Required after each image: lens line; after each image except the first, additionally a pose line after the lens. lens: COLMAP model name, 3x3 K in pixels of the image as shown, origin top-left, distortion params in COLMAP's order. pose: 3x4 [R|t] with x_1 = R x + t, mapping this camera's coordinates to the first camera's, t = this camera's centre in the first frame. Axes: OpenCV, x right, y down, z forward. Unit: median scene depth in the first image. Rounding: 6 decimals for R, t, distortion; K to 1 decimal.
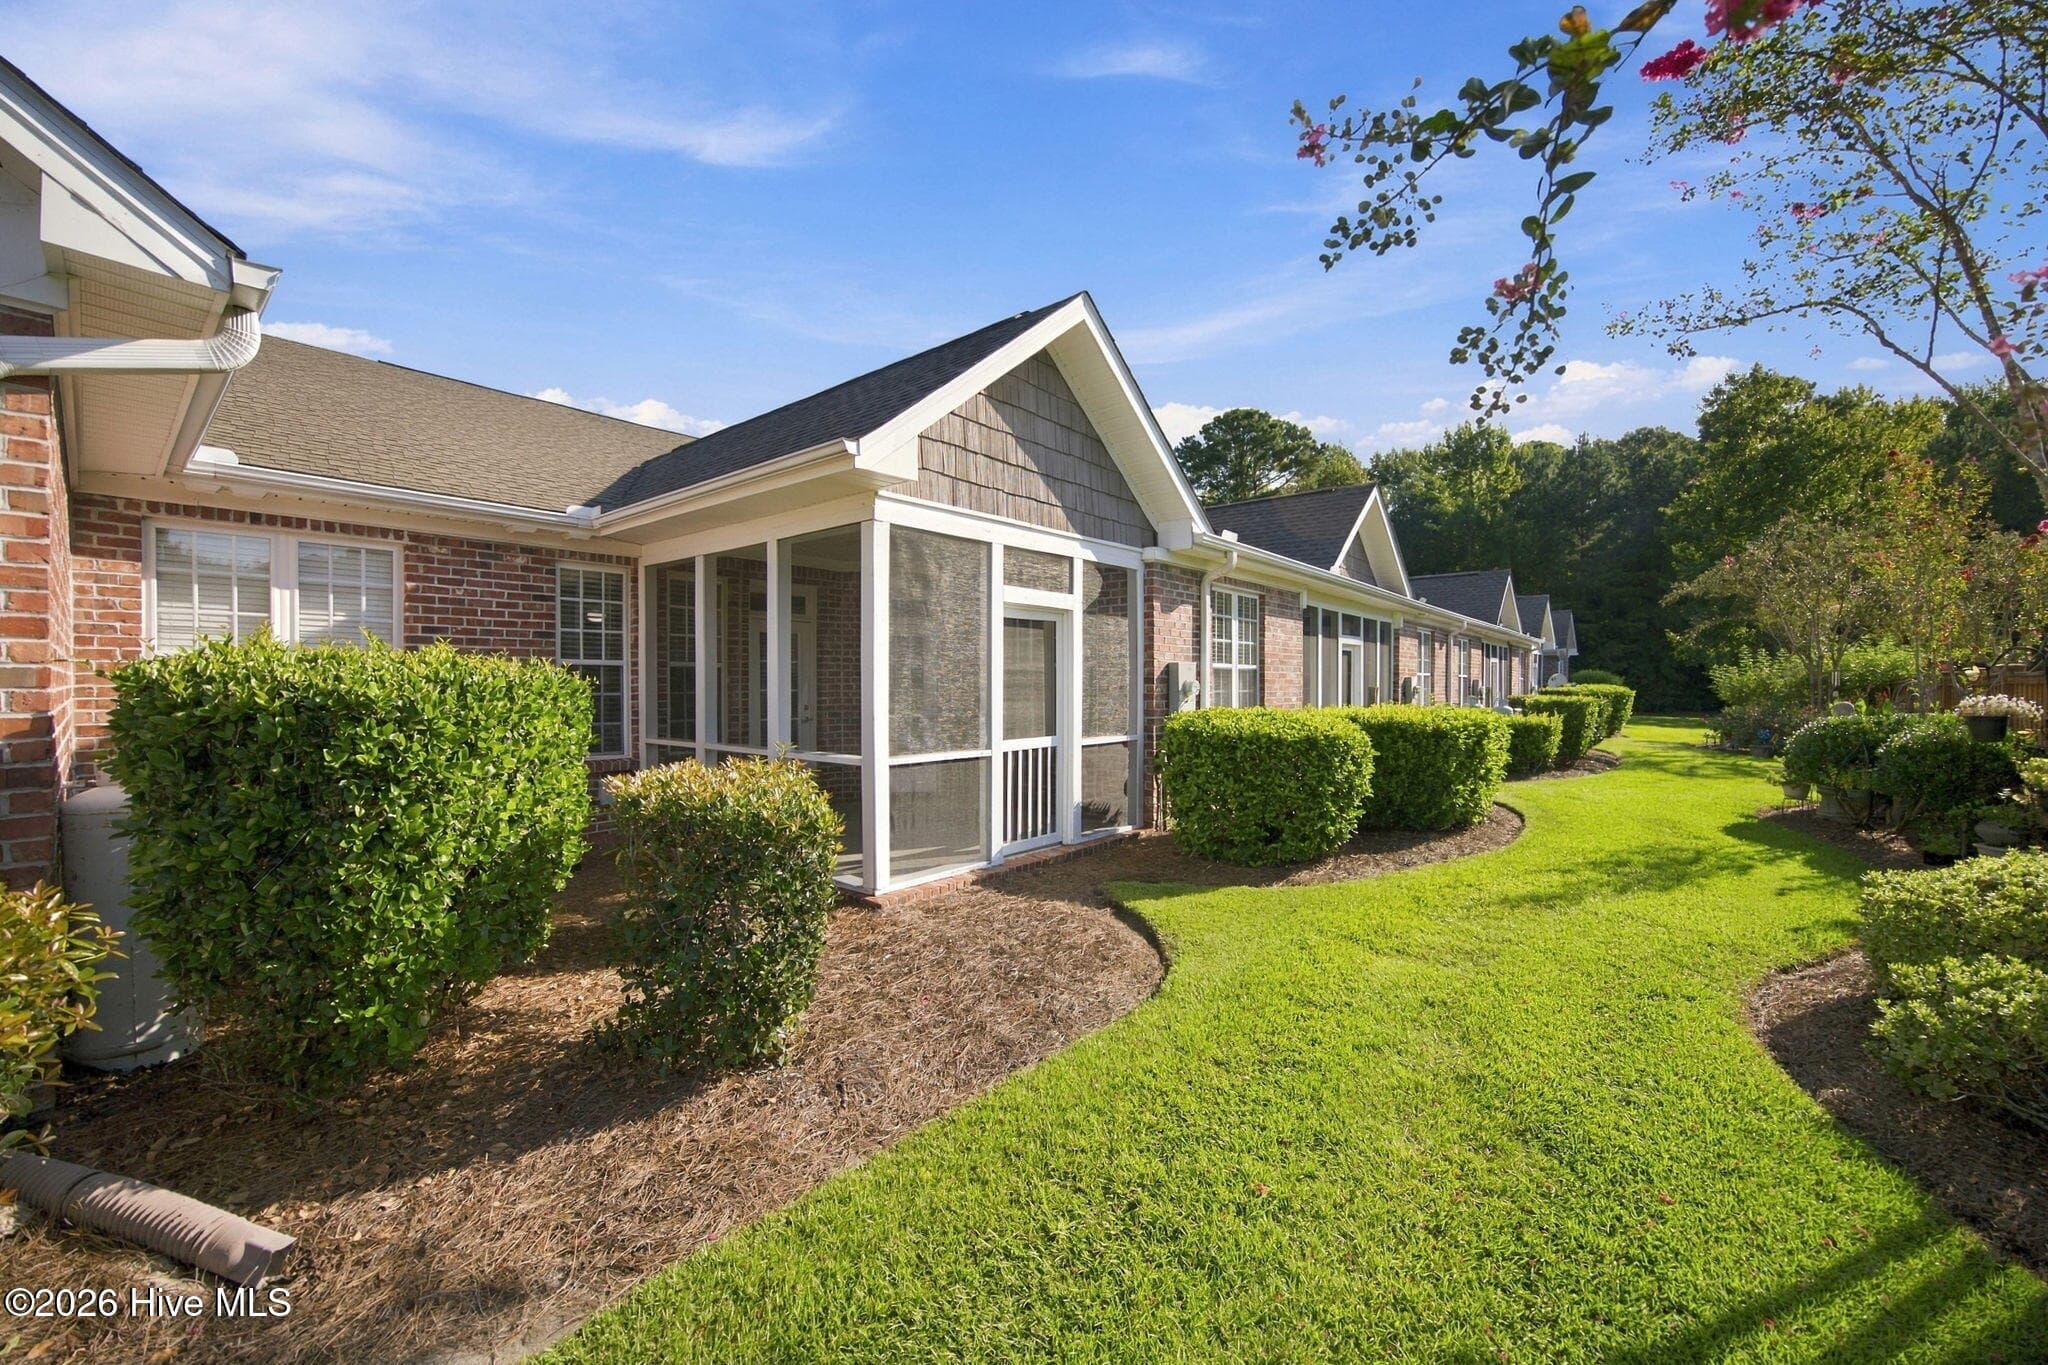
lens RADIAL K [[785.3, 0, 1024.0], [0, 785.3, 682.5], [0, 0, 1]] dist [-0.016986, -0.000037]
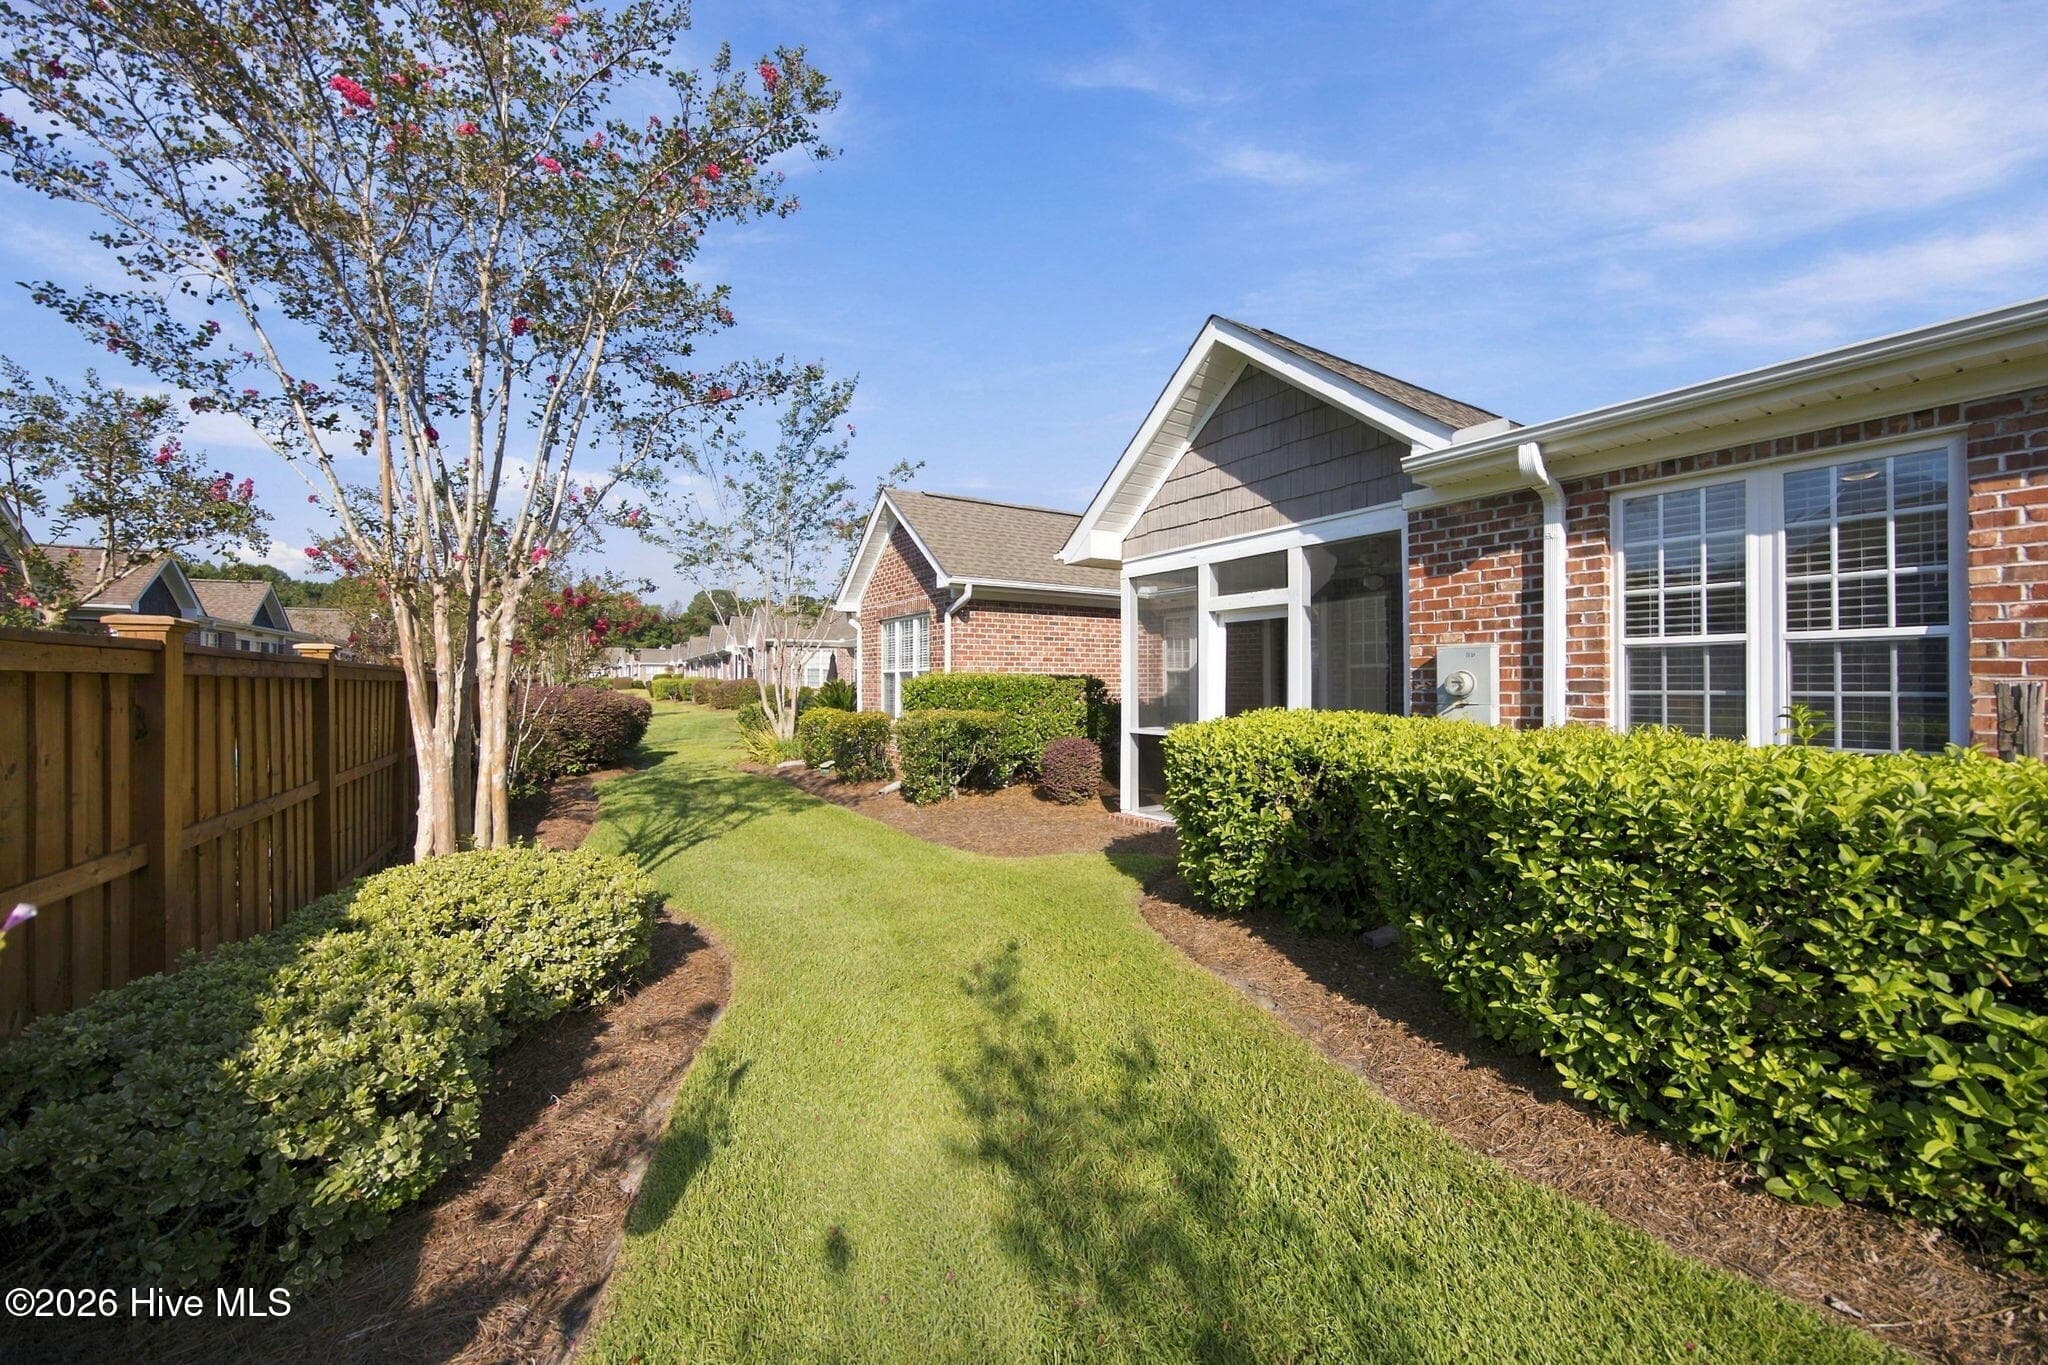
lens RADIAL K [[789.9, 0, 1024.0], [0, 789.9, 682.5], [0, 0, 1]] dist [-0.001730, -0.000084]
pose [[-0.286085, -0.003750, -0.958197, 1.134946], [-0.000674, 0.999993, -0.003713, 0.008313], [0.958204, -0.000416, -0.286085, 1.015695]]
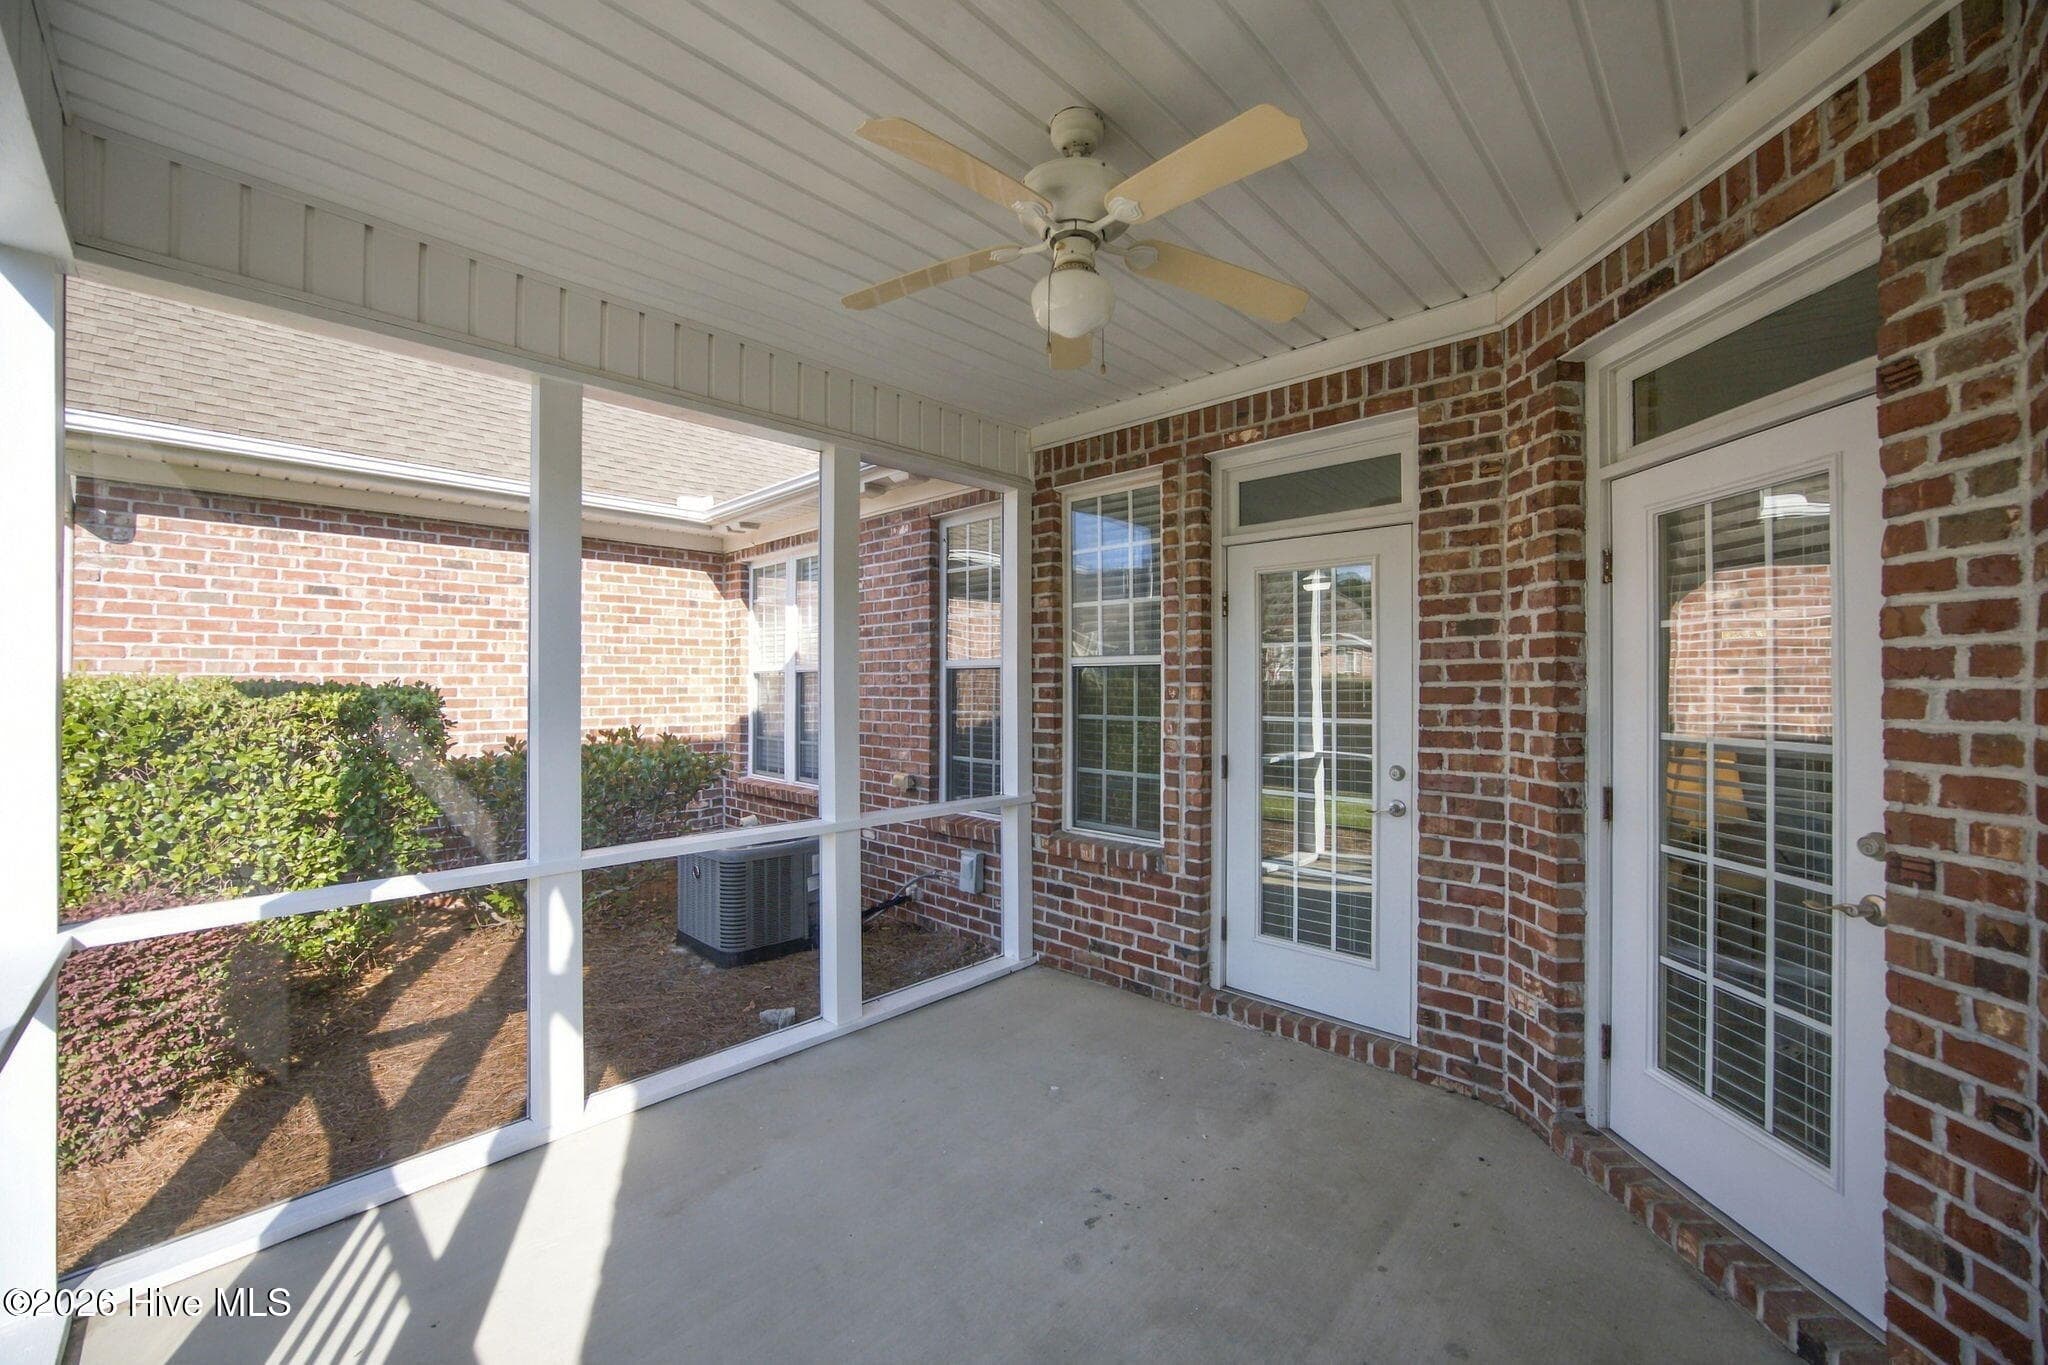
lens RADIAL K [[789.9, 0, 1024.0], [0, 789.9, 682.5], [0, 0, 1]] dist [-0.001730, -0.000084]
pose [[-0.069876, 0.000035, -0.997556, 0.103925], [0.004796, 0.999988, -0.000301, -0.011279], [0.997544, -0.004805, -0.069875, 1.202889]]
